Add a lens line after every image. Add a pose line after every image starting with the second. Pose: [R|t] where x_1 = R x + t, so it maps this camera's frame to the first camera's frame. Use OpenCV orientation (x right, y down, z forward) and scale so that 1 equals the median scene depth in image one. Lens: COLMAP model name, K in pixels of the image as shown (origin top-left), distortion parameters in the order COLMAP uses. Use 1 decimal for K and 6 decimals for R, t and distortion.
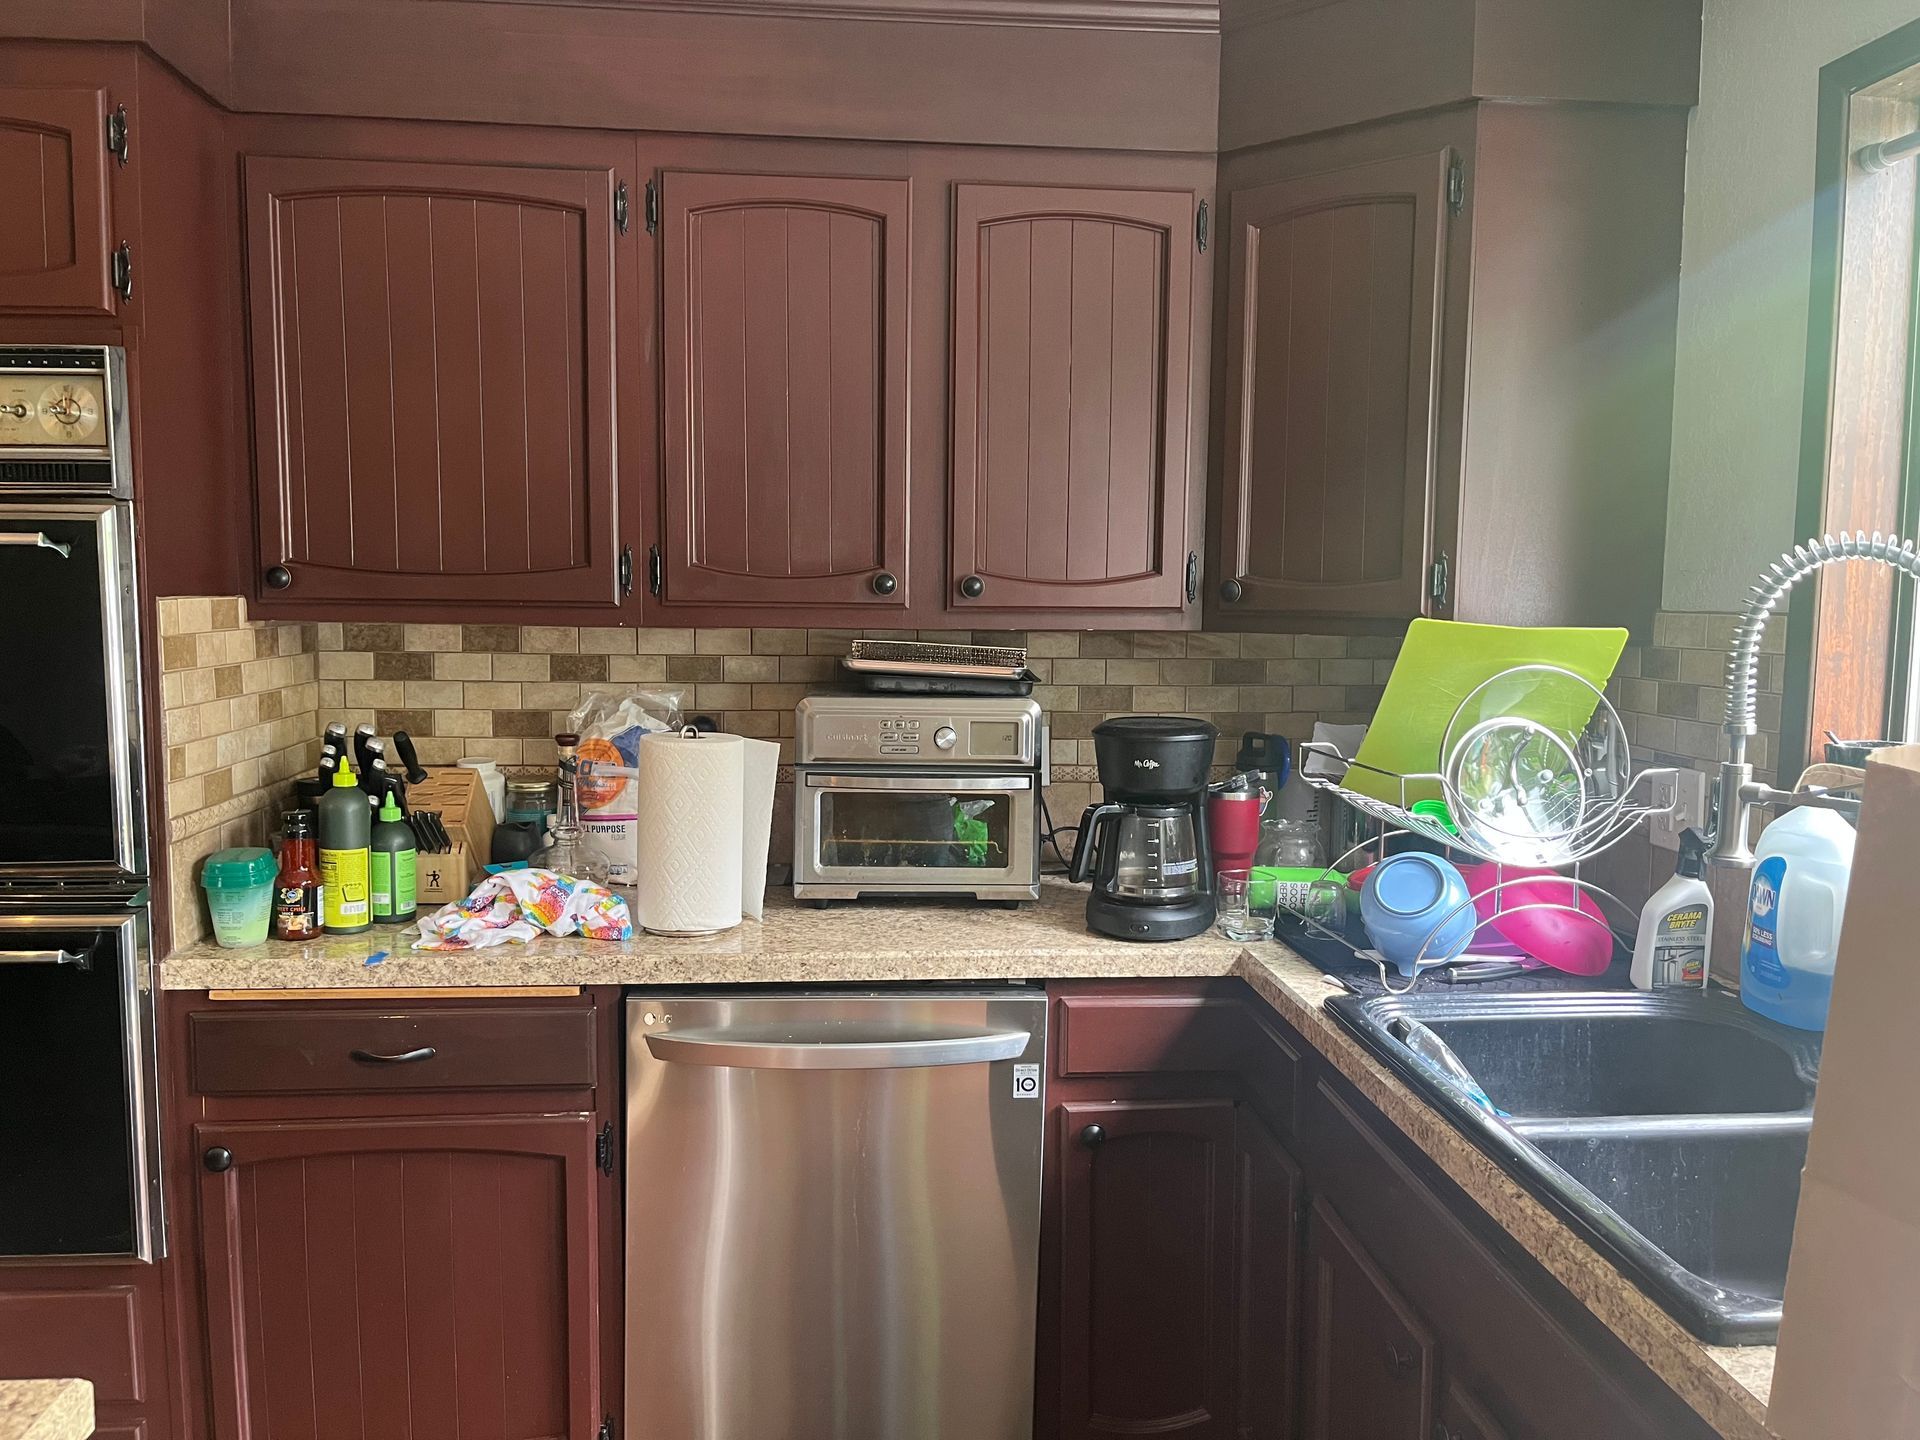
lens RADIAL K [[1442.9, 0, 961.1], [0, 1442.9, 711.5], [0, 0, 1]] dist [0.059532, -0.092673]
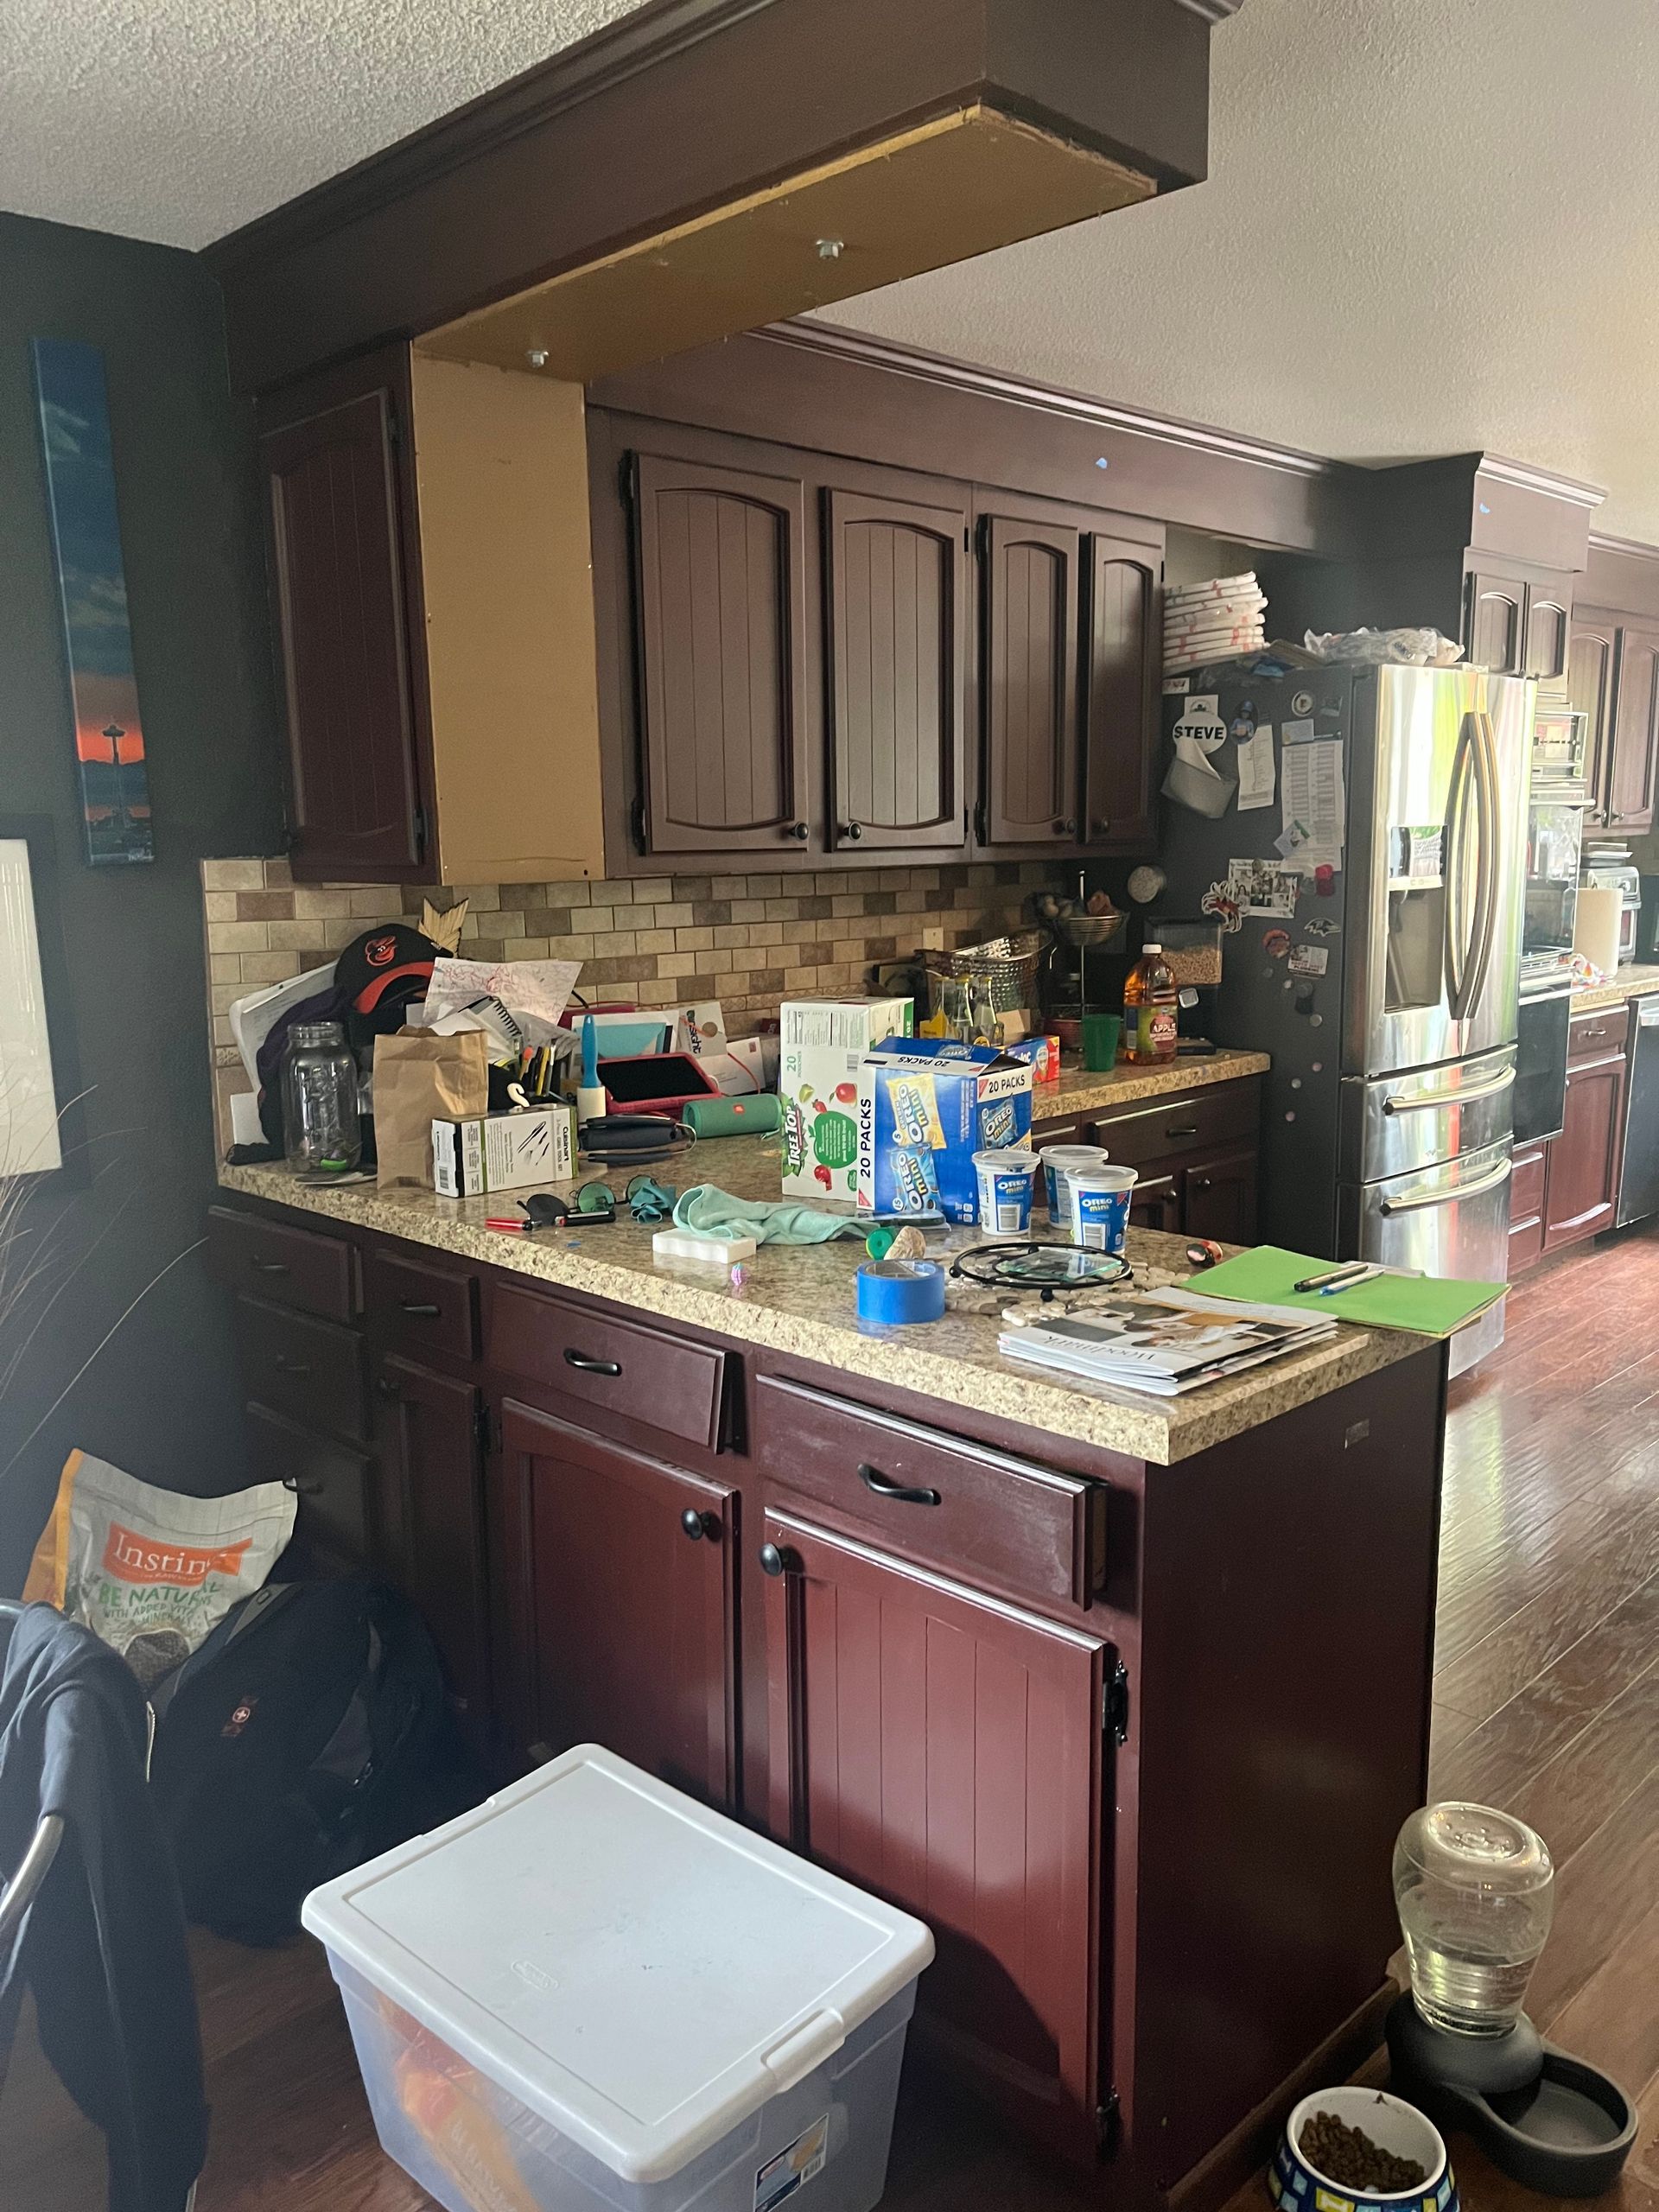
lens RADIAL K [[1691.4, 0, 835.0], [0, 1691.4, 1140.1], [0, 0, 1]] dist [0.024285, -0.001333]
pose [[0.766035, -0.140472, 0.627262, -0.916344], [0.084144, 0.989347, 0.118799, -0.001129], [-0.637267, -0.038223, 0.769694, -0.087655]]
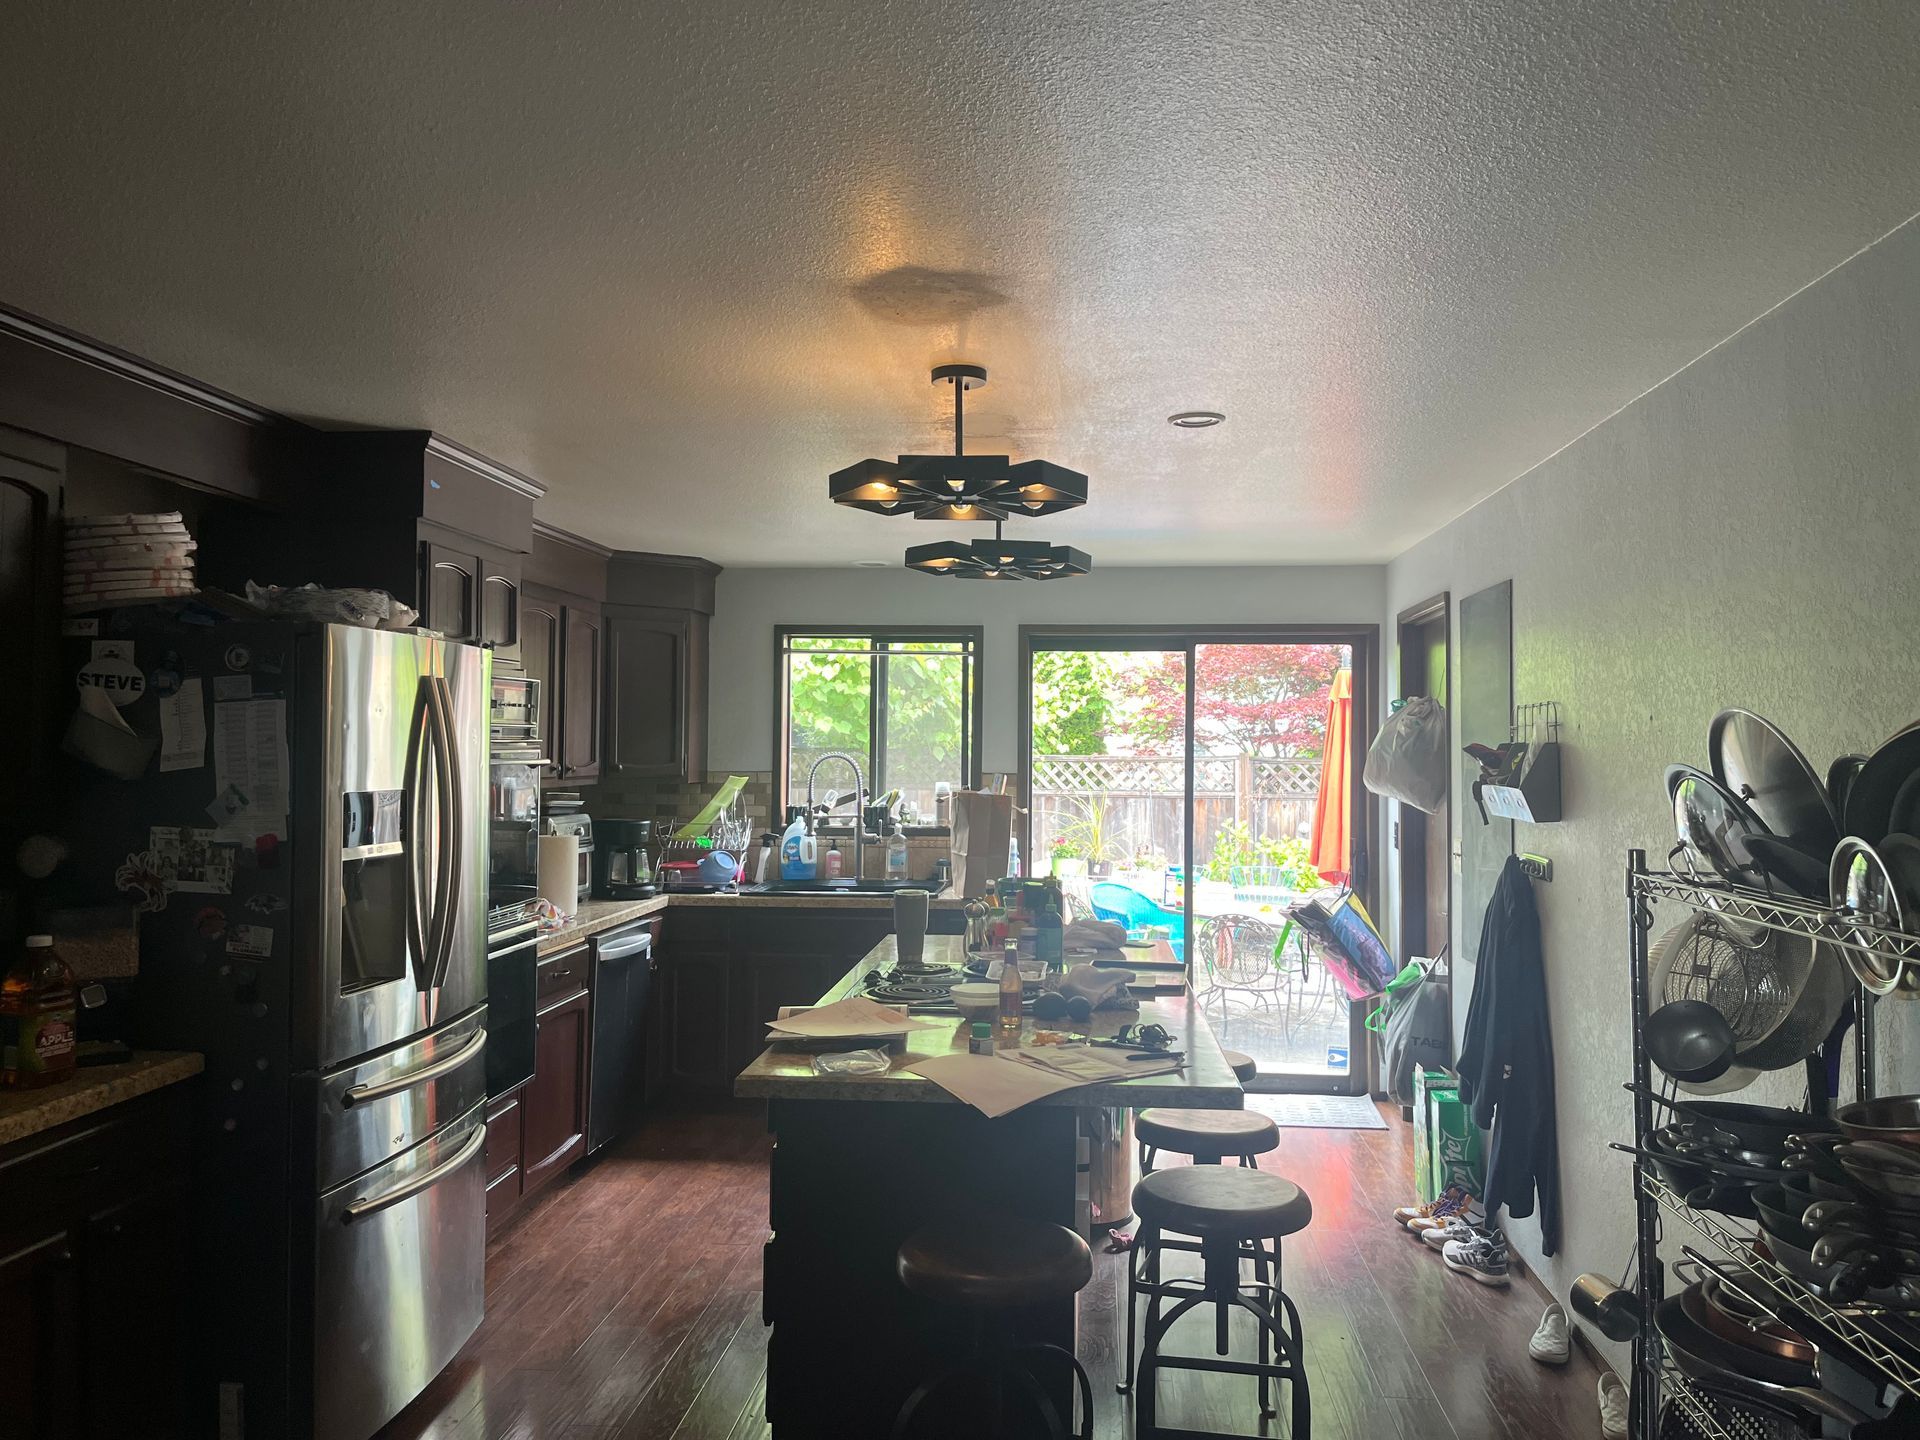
lens RADIAL K [[1442.9, 0, 961.1], [0, 1442.9, 711.5], [0, 0, 1]] dist [0.059532, -0.092673]
pose [[0.182234, 0.012872, 0.983171, -0.668323], [0.083232, 0.996123, -0.028469, -0.041317], [-0.979726, 0.087019, 0.180457, 0.034063]]
